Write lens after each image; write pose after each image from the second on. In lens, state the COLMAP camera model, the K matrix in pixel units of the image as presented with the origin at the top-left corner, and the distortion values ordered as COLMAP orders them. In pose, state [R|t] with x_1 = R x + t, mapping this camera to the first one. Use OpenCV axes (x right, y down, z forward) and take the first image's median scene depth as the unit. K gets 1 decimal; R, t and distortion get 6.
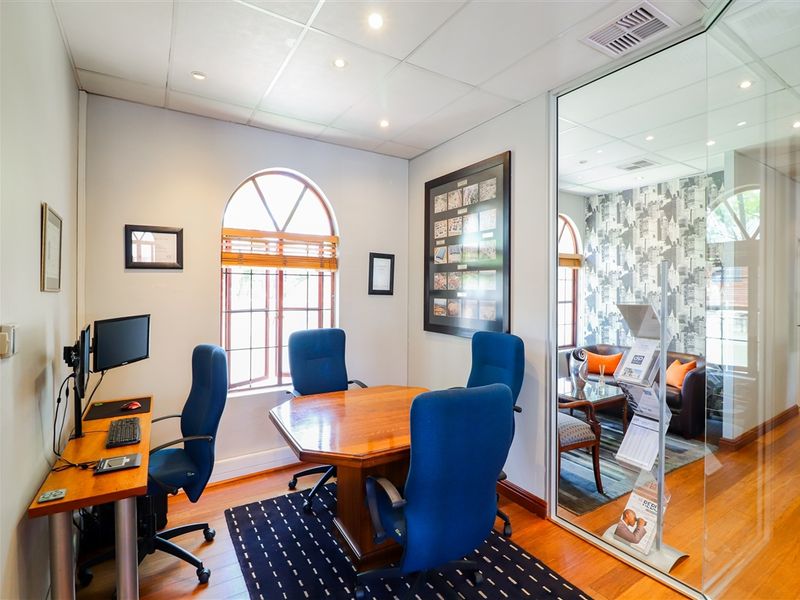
lens RADIAL K [[401.0, 0, 396.4], [0, 401.0, 292.2], [0, 0, 1]] dist [-0.015919, -0.000559]
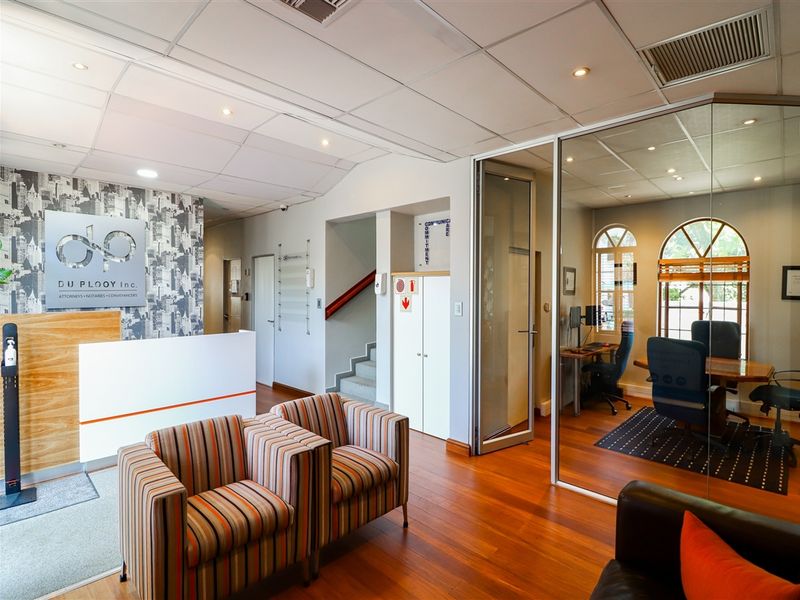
lens RADIAL K [[401.0, 0, 398.7], [0, 401.0, 291.6], [0, 0, 1]] dist [-0.015919, -0.000559]
pose [[0.233975, 0.007461, -0.972214, 0.877540], [-0.004924, 0.999967, 0.006489, -0.021298], [0.972230, 0.003269, 0.234004, -0.475867]]
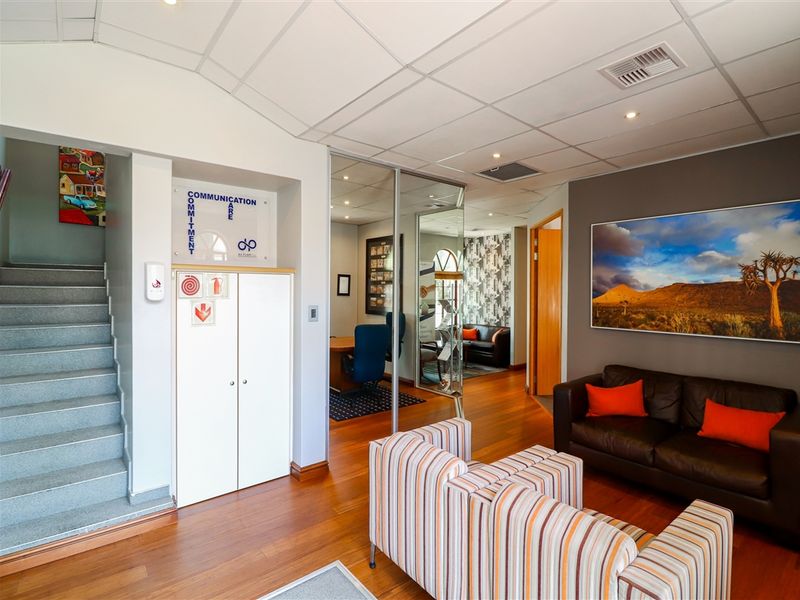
lens RADIAL K [[401.0, 0, 396.4], [0, 401.0, 293.6], [0, 0, 1]] dist [-0.015919, -0.000559]
pose [[0.993119, 0.002784, 0.117079, -0.012349], [-0.003931, 0.999947, 0.009567, -0.024350], [-0.117046, -0.009961, 0.993077, -1.003681]]
